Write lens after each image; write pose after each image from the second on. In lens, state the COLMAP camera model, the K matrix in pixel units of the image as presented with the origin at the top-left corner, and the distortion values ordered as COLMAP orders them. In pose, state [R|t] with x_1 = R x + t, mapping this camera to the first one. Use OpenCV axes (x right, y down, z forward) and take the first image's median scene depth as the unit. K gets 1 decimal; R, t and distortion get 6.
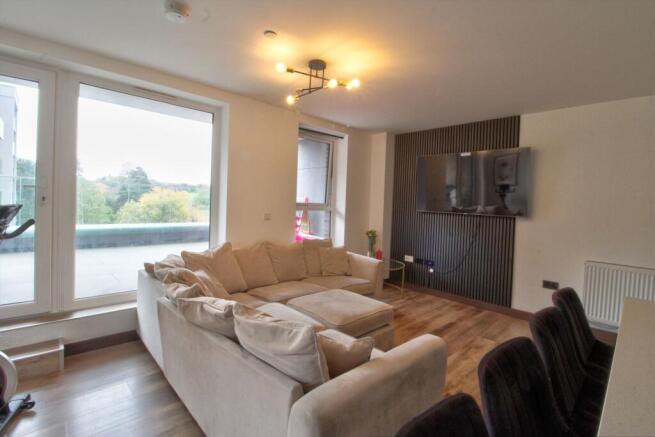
lens RADIAL K [[303.1, 0, 326.6], [0, 303.1, 212.5], [0, 0, 1]] dist [-0.005445, -0.008241]
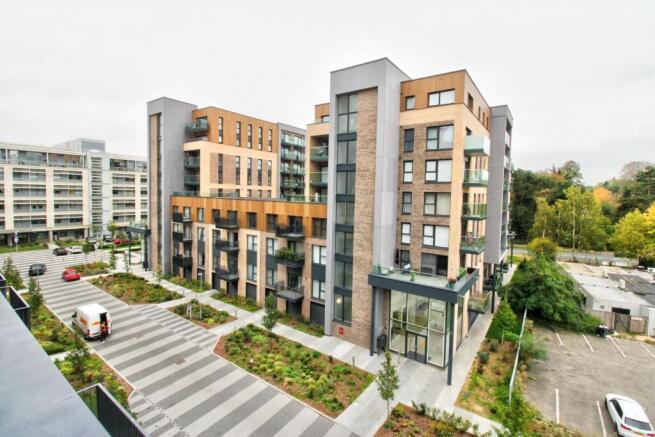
lens RADIAL K [[303.1, 0, 333.6], [0, 303.1, 210.0], [0, 0, 1]] dist [-0.005445, -0.008241]
pose [[0.196053, 0.022575, -0.980333, -0.882827], [-0.048828, 0.998720, 0.013233, -0.254449], [0.979377, 0.045273, 0.196904, 1.702048]]
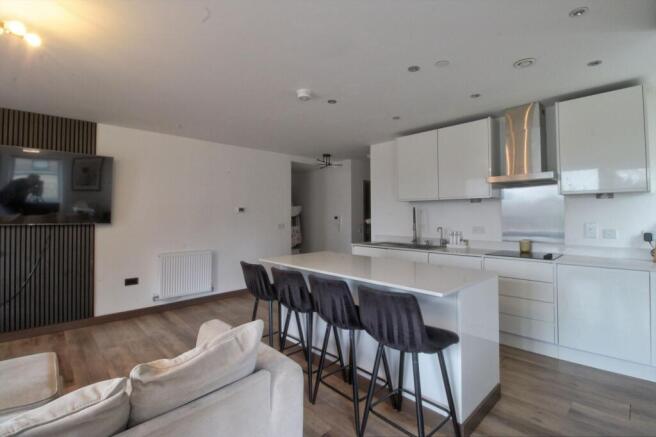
lens RADIAL K [[303.6, 0, 327.1], [0, 303.6, 213.1], [0, 0, 1]] dist [-0.005445, -0.008241]
pose [[0.020163, -0.028870, 0.999380, -0.340600], [0.043438, 0.998664, 0.027973, -0.014666], [-0.998853, 0.042847, 0.021390, 0.208602]]
